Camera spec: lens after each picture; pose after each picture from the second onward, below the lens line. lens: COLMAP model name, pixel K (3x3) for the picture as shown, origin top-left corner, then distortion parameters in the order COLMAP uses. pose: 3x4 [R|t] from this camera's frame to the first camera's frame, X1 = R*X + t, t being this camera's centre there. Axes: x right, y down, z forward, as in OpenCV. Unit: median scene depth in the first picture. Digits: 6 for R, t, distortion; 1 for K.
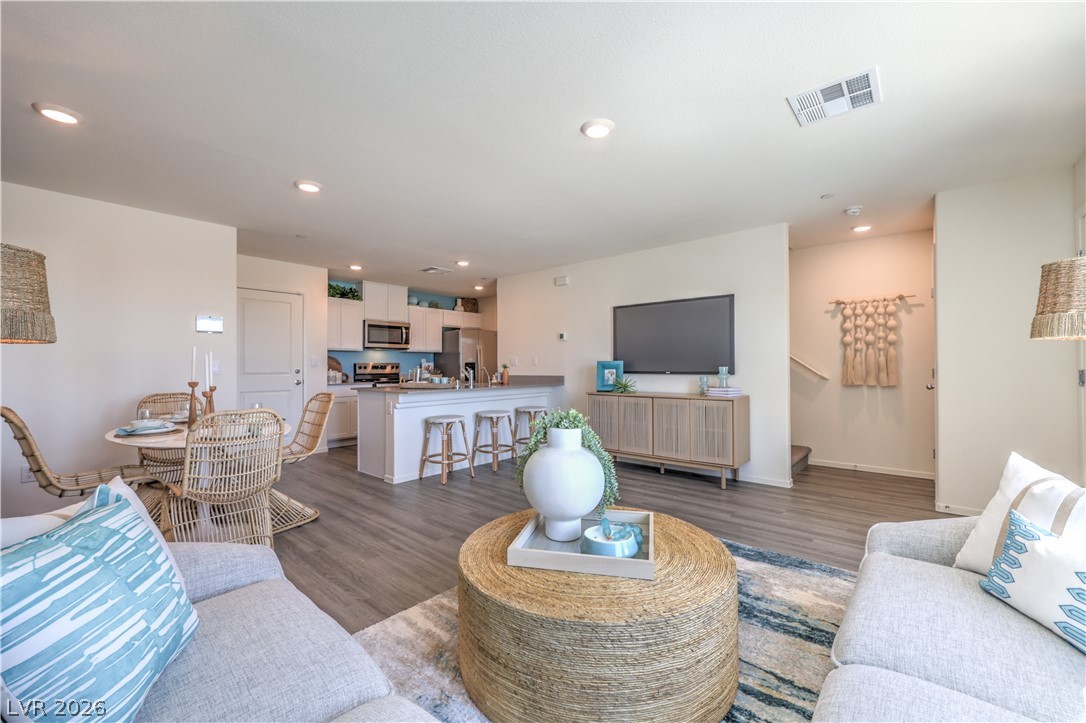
lens RADIAL K [[442.1, 0, 545.2], [0, 442.1, 362.7], [0, 0, 1]] dist [-0.002000, -0.000161]
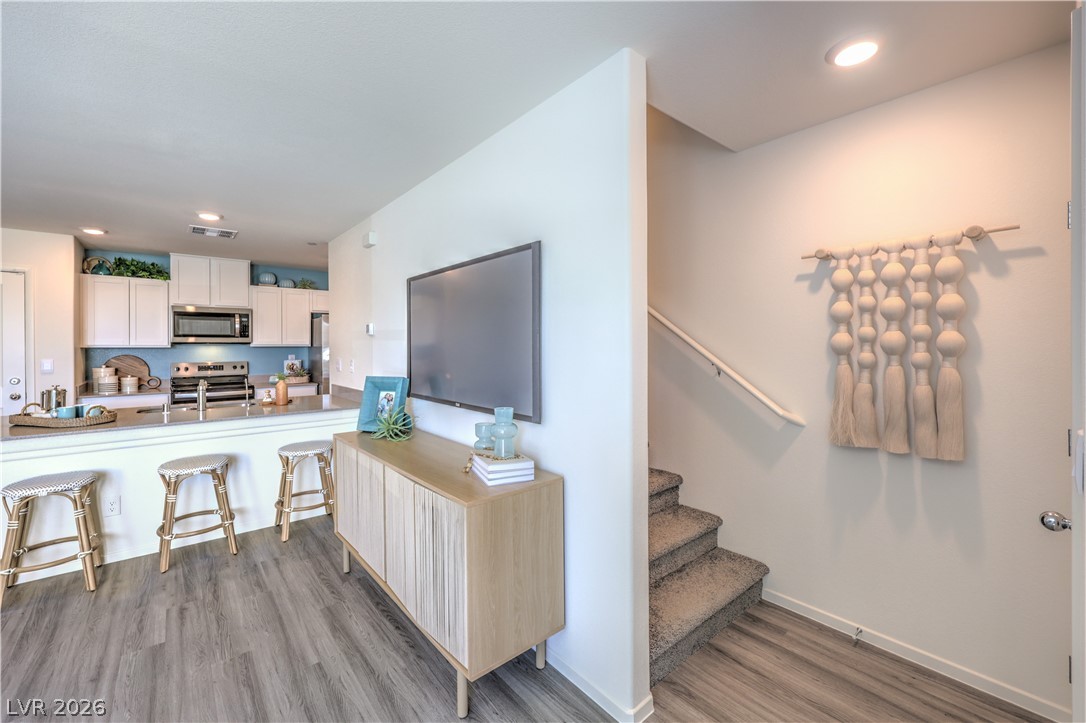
lens RADIAL K [[445.1, 0, 540.6], [0, 445.1, 346.9], [0, 0, 1]] dist [-0.000295, -0.000054]
pose [[0.987663, 0.000951, -0.156592, 0.318582], [0.000544, 0.999955, 0.009500, -0.034555], [0.156594, -0.009468, 0.987618, 0.360401]]
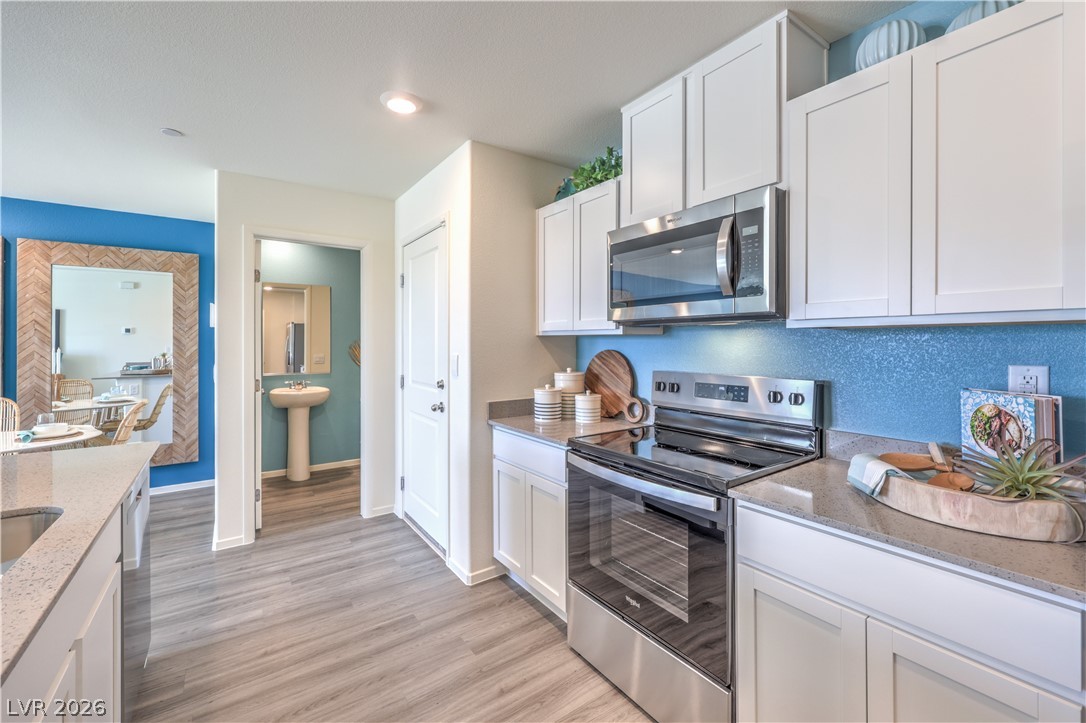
lens RADIAL K [[449.0, 0, 537.0], [0, 449.0, 343.5], [0, 0, 1]] dist [-0.001469, -0.000561]
pose [[-0.243586, 0.002351, -0.969876, -0.091336], [0.006165, 0.999981, 0.000875, -0.020988], [0.969860, -0.005766, -0.243596, 1.021628]]
